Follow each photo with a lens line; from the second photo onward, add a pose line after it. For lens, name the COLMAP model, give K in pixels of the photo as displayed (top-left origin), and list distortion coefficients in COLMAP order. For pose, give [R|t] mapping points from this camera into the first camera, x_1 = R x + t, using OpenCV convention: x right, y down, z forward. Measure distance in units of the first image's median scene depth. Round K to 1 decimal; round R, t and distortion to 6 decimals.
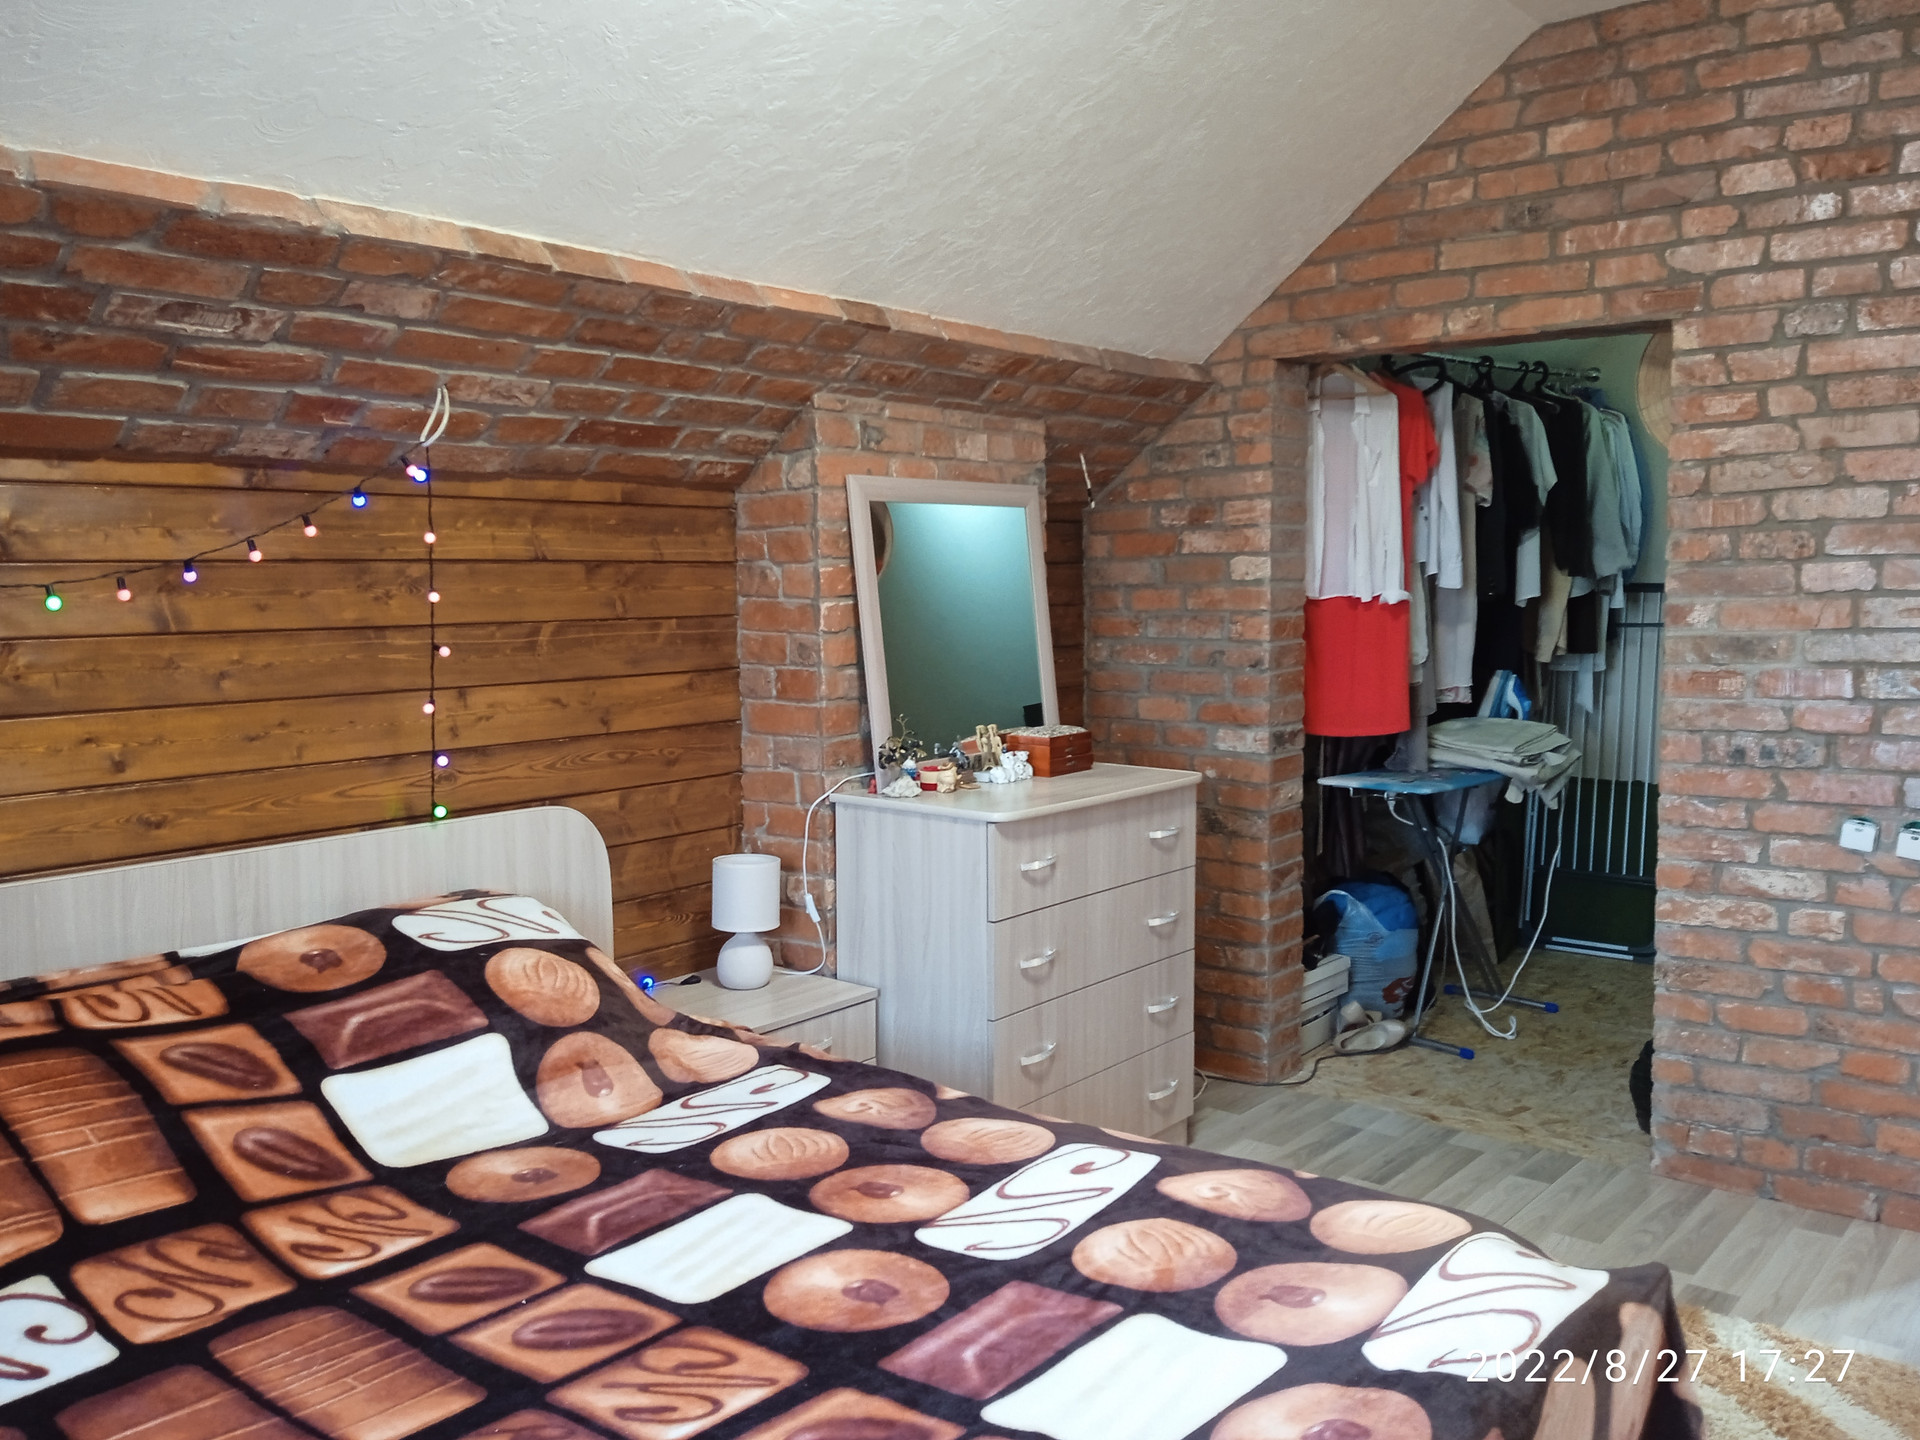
lens RADIAL K [[1599.4, 0, 952.6], [0, 1599.4, 718.0], [0, 0, 1]] dist [0.119842, -0.203088]
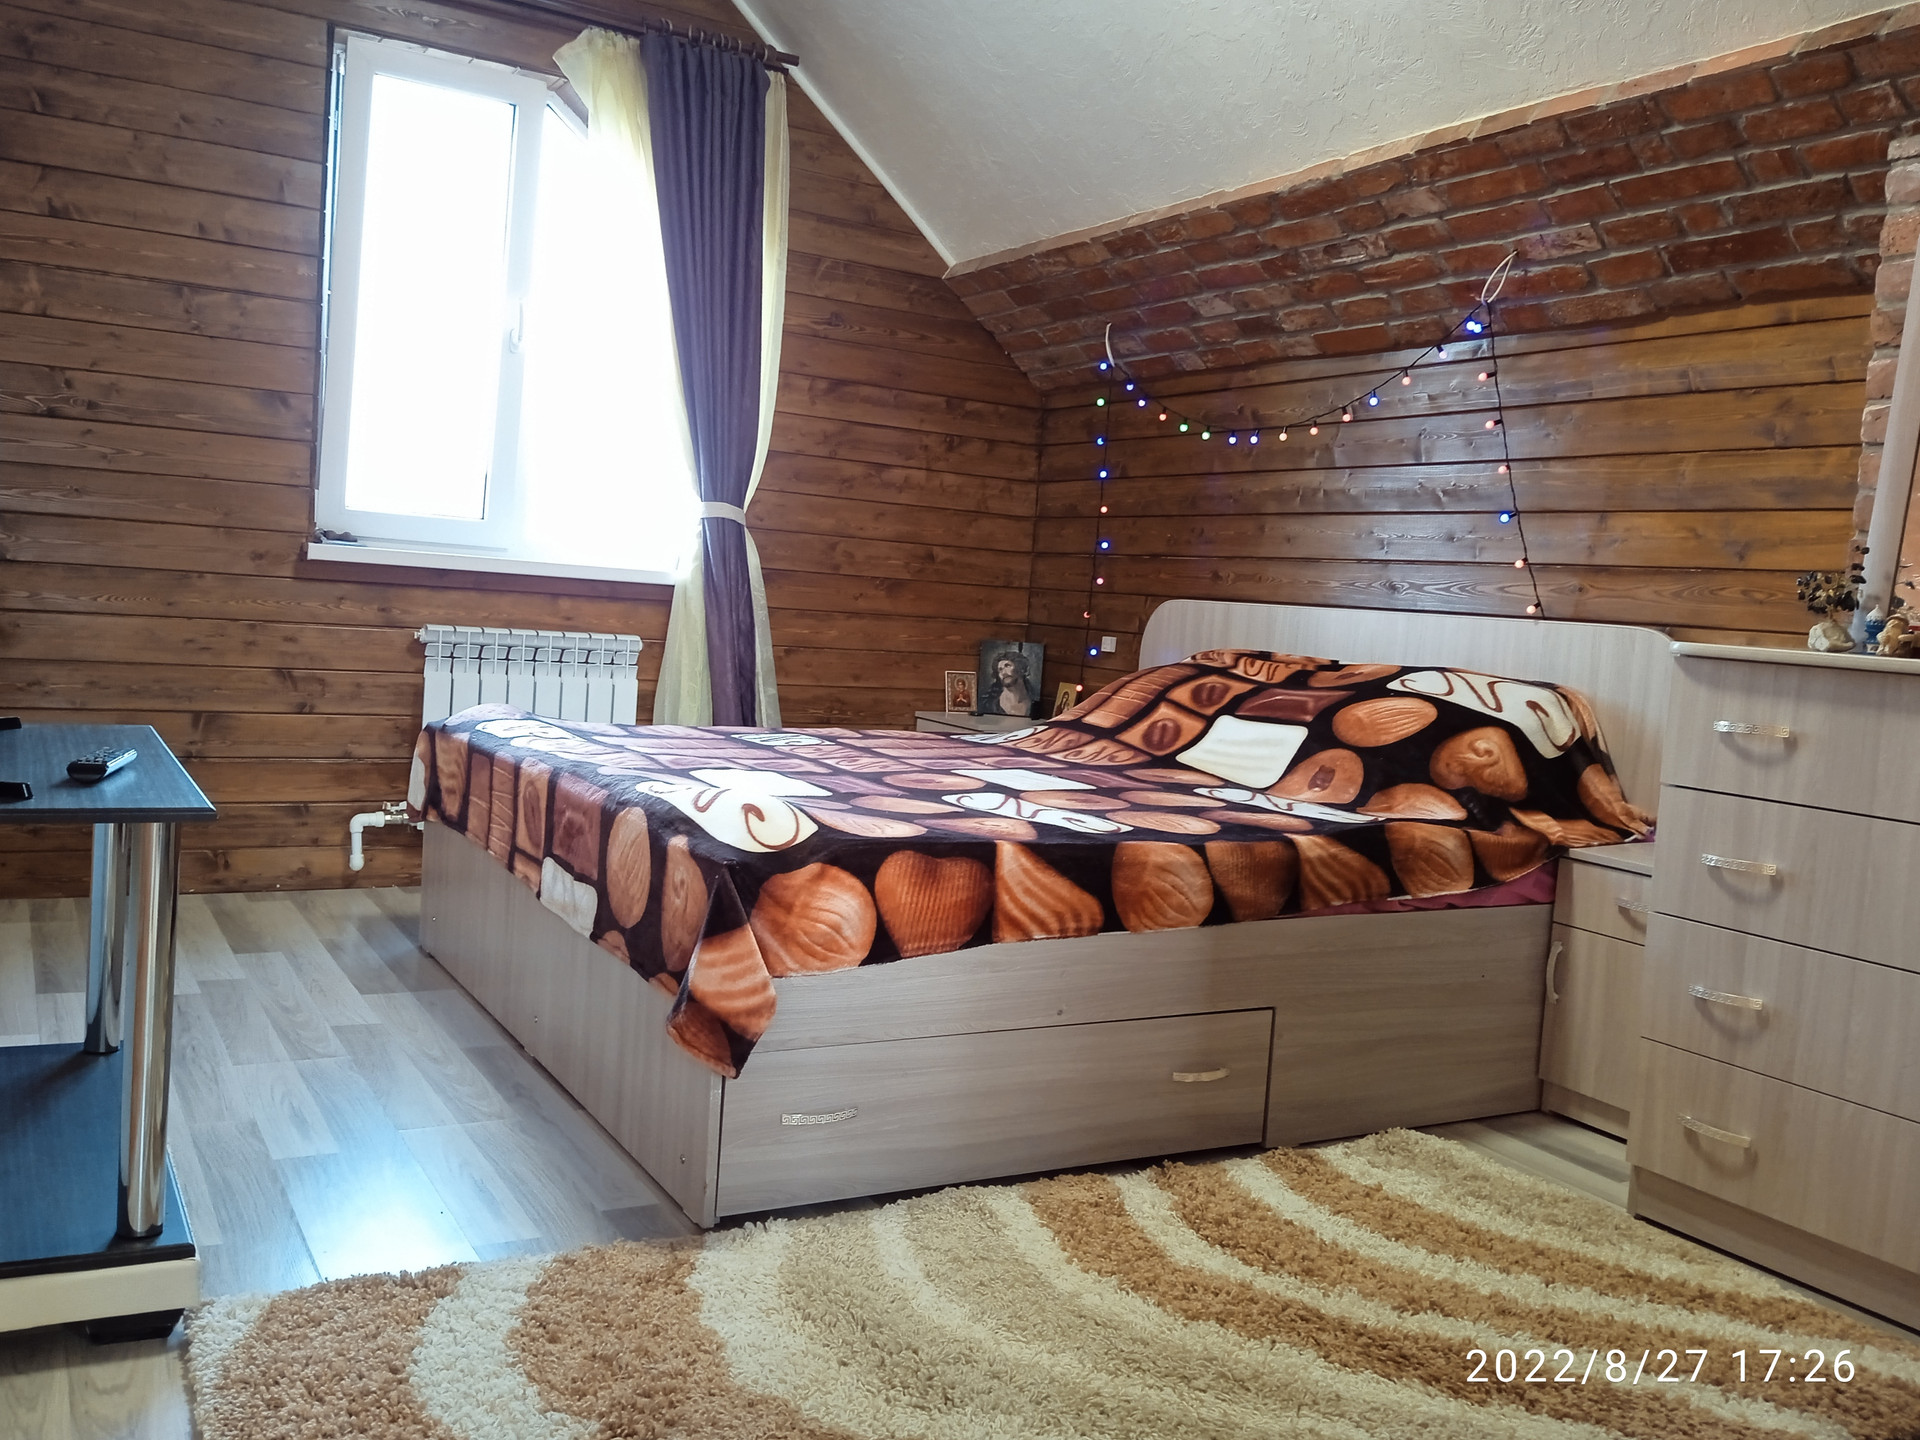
lens RADIAL K [[1599.4, 0, 961.5], [0, 1599.4, 721.9], [0, 0, 1]] dist [0.119842, -0.203088]
pose [[-0.344813, 0.059211, -0.936802, 0.821951], [-0.152881, 0.981140, 0.118285, 0.053220], [0.926138, 0.184006, -0.329258, 0.871183]]
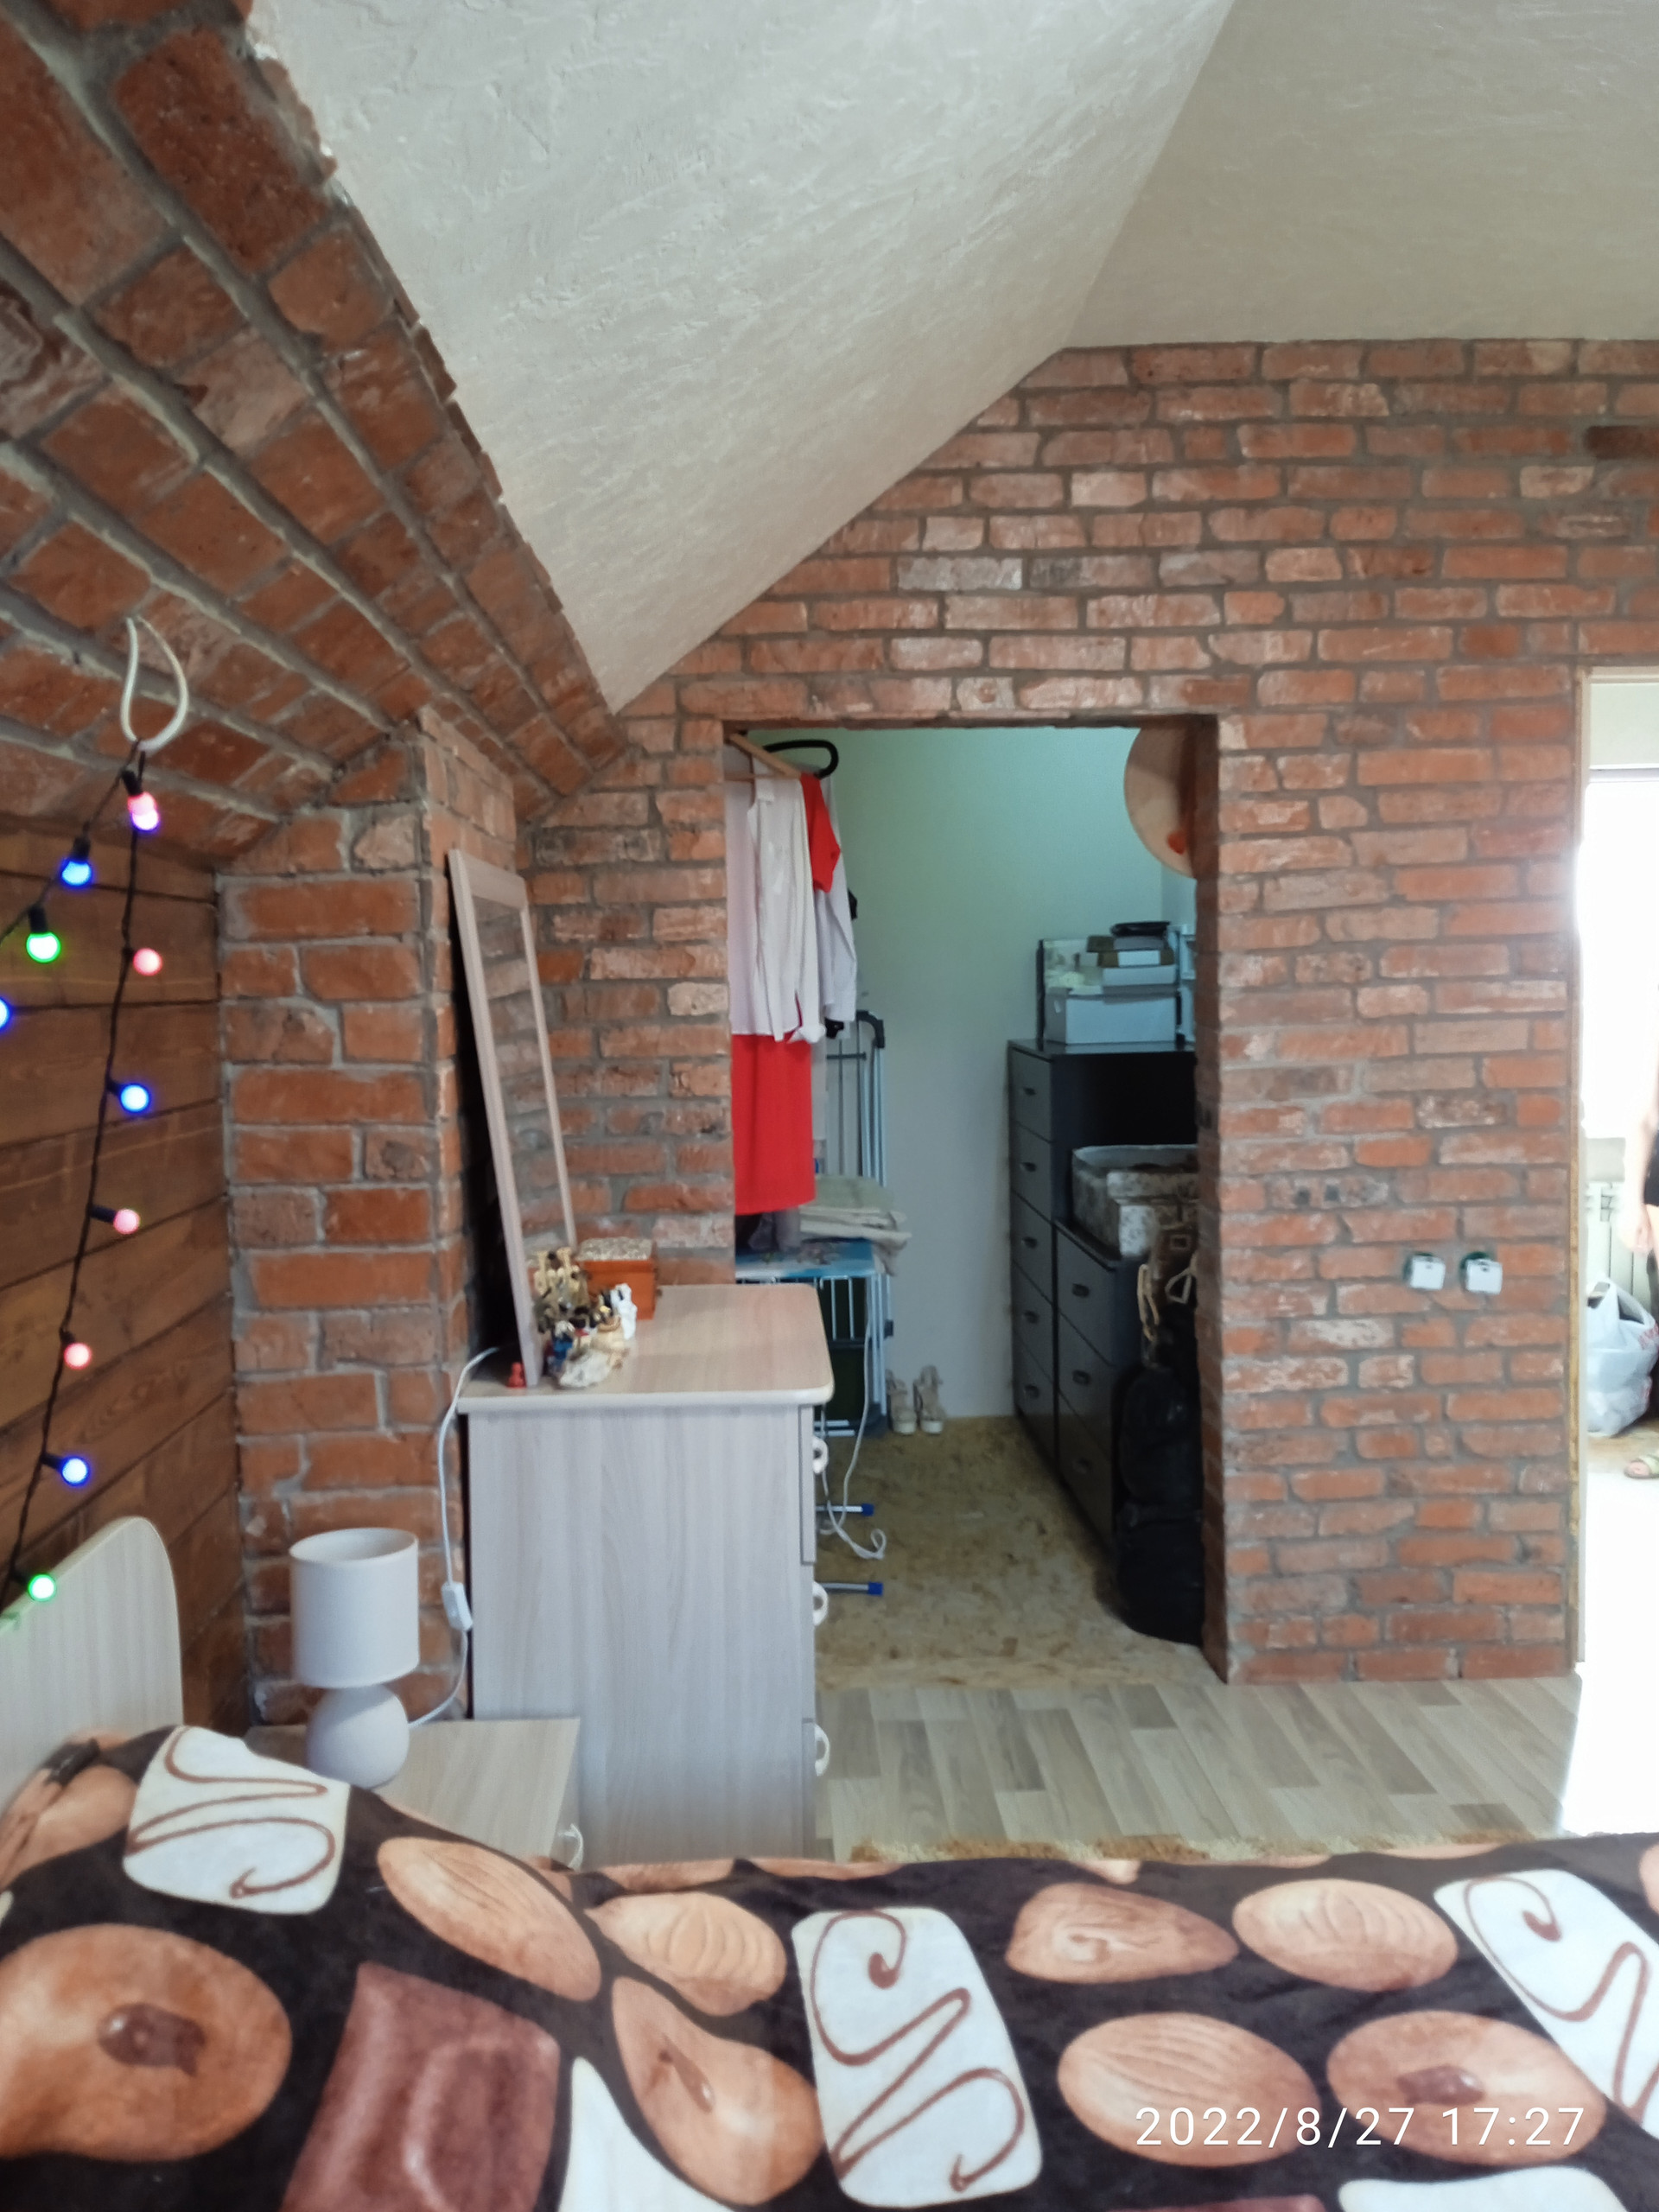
lens RADIAL K [[1842.6, 0, 838.0], [0, 1842.6, 1108.5], [0, 0, 1]] dist [0.119842, -0.203088]
pose [[0.750859, -0.053056, 0.658329, -0.405033], [0.072447, 0.997370, -0.002250, -0.045357], [-0.656478, 0.049383, 0.752727, 0.398463]]
